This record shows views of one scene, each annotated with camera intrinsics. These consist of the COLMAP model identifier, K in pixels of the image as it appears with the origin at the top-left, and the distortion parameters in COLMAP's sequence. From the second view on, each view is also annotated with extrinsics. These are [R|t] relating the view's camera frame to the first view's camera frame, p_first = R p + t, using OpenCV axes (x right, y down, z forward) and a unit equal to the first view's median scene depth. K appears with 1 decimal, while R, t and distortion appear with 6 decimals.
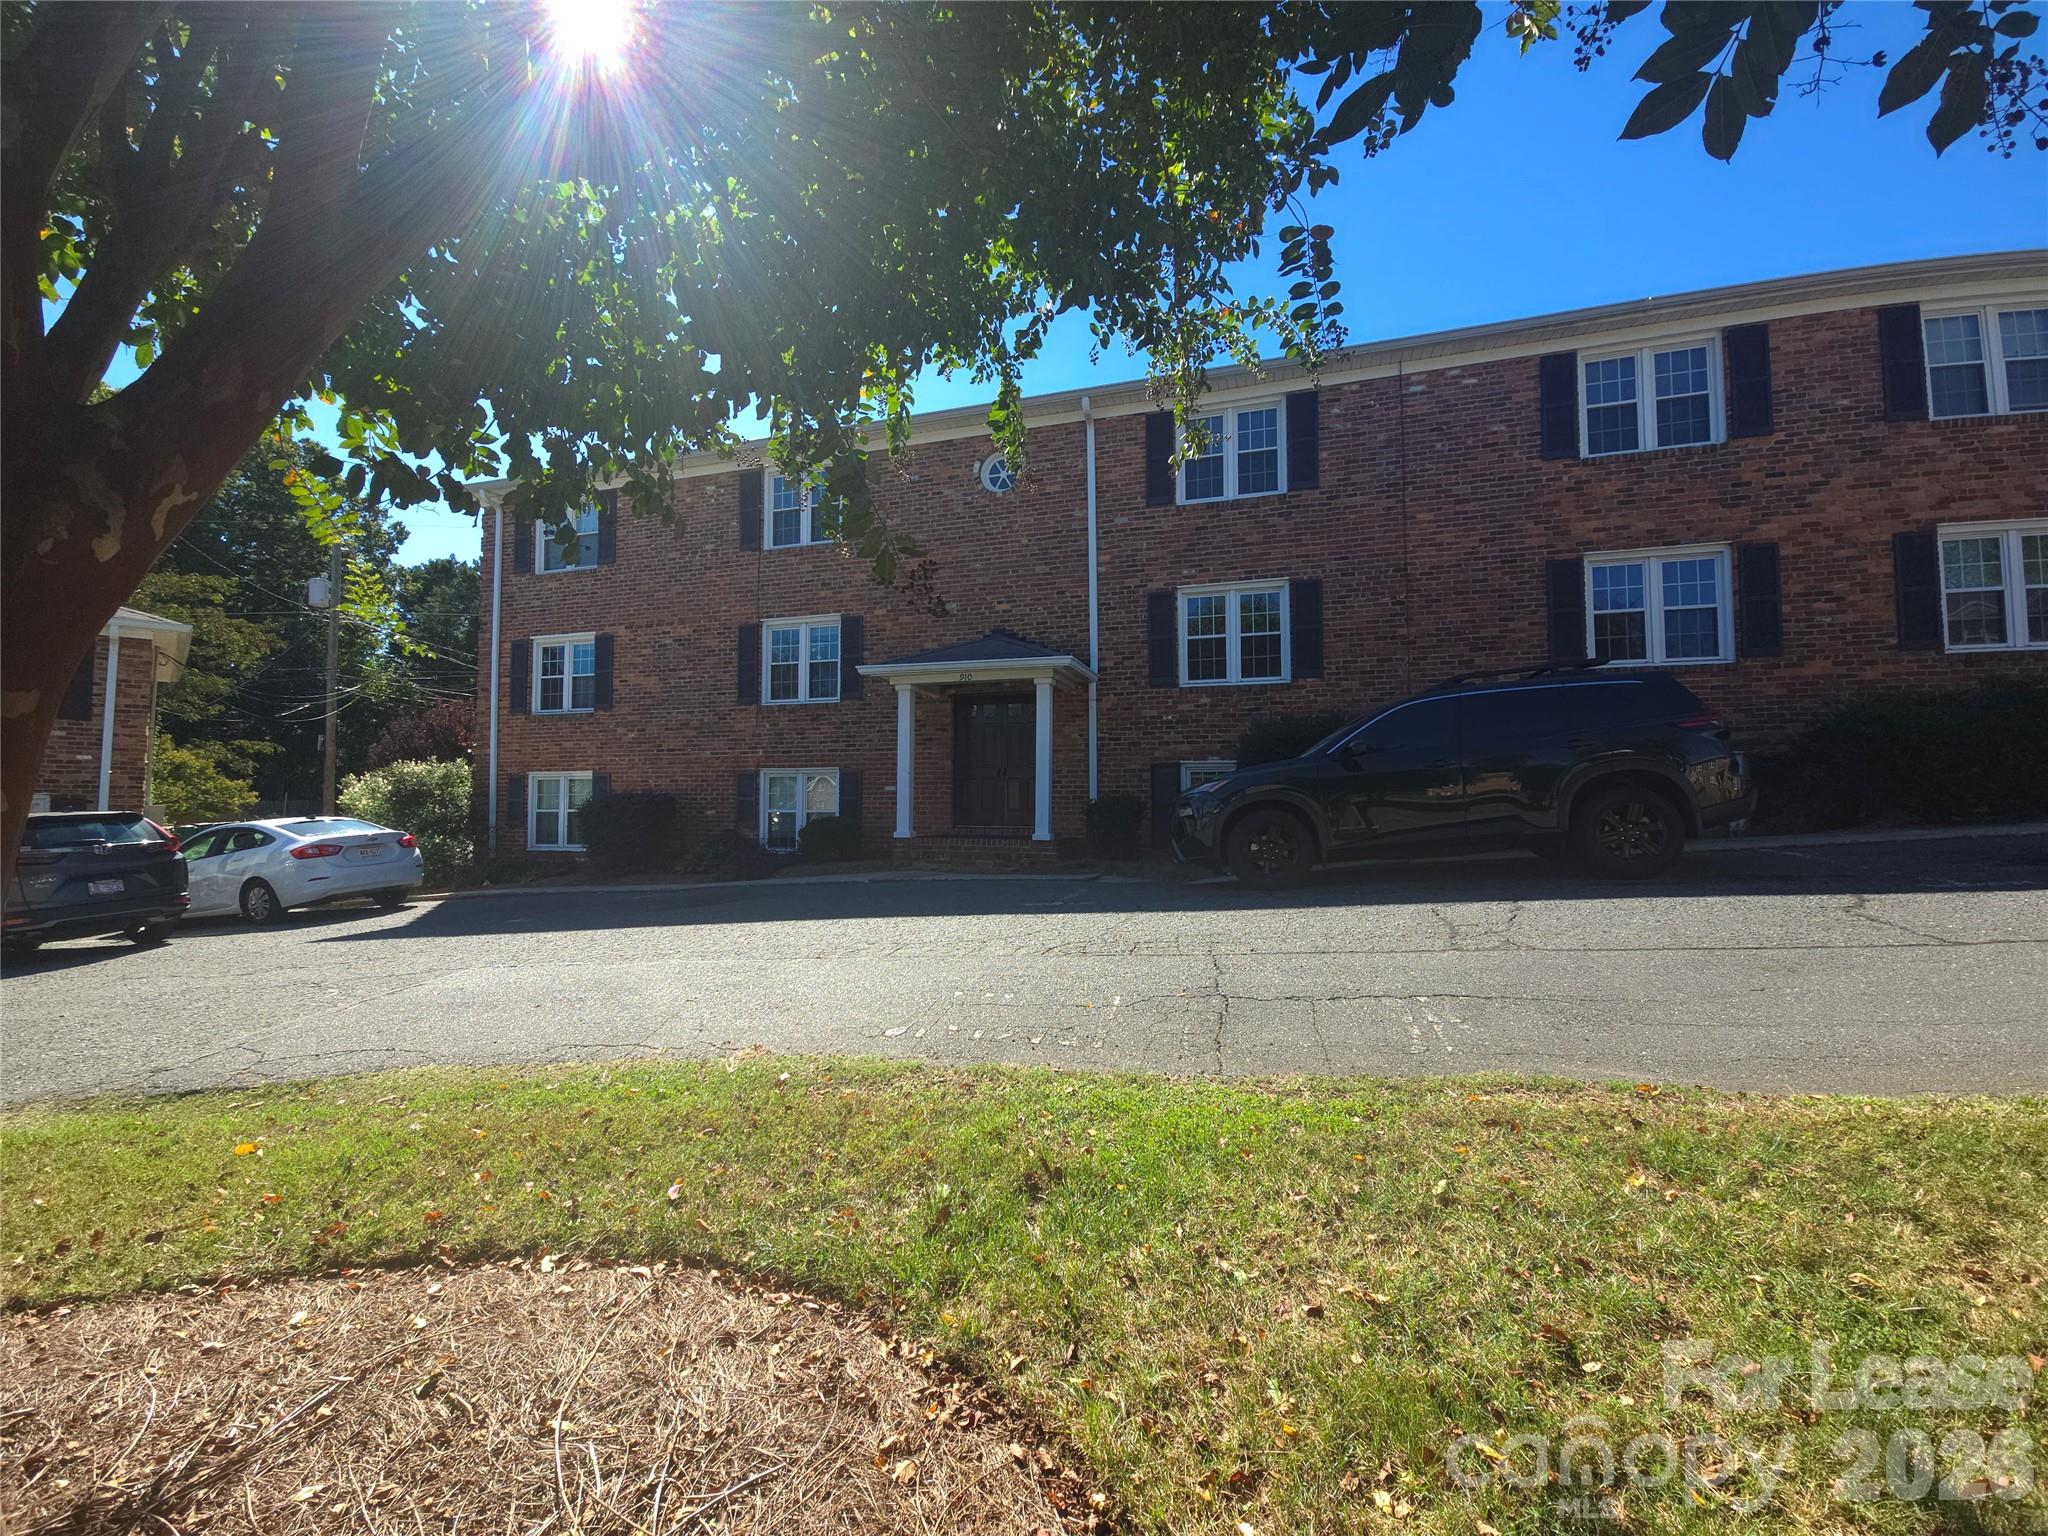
lens RADIAL K [[835.2, 0, 1021.3], [0, 835.2, 761.7], [0, 0, 1]] dist [-0.001767, -0.000684]
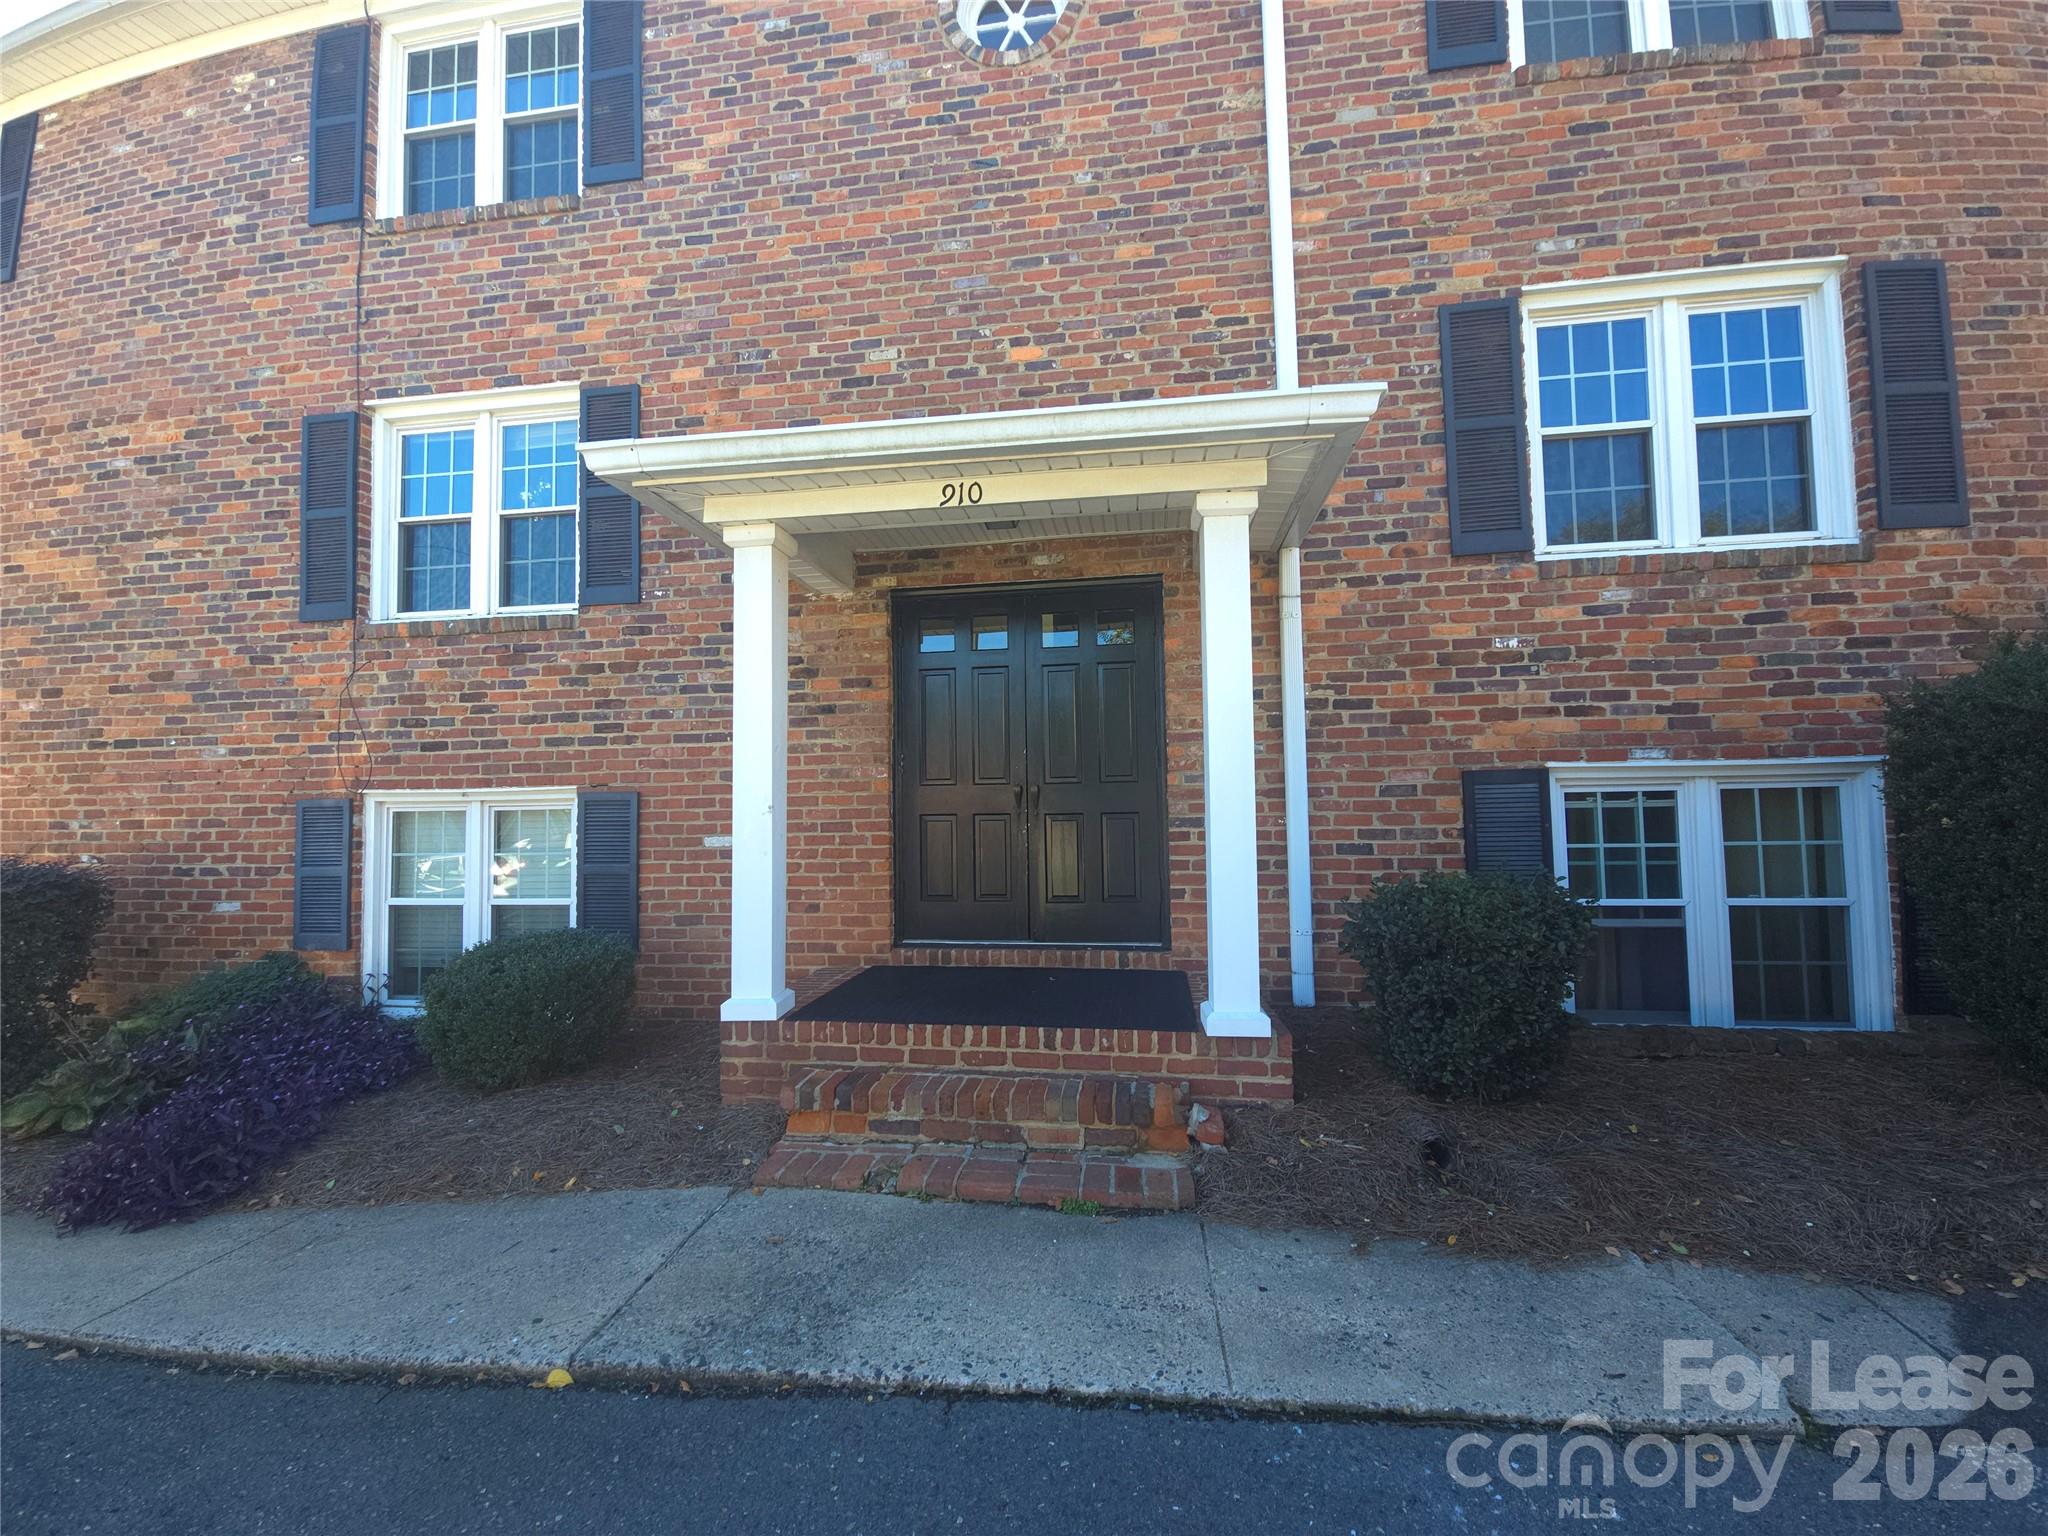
lens RADIAL K [[835.2, 0, 1021.3], [0, 835.2, 761.7], [0, 0, 1]] dist [-0.001767, -0.000684]
pose [[0.986832, -0.009671, 0.161458, -0.085096], [0.008766, 0.999942, 0.006321, -0.005141], [-0.161510, -0.004822, 0.986859, 0.622241]]
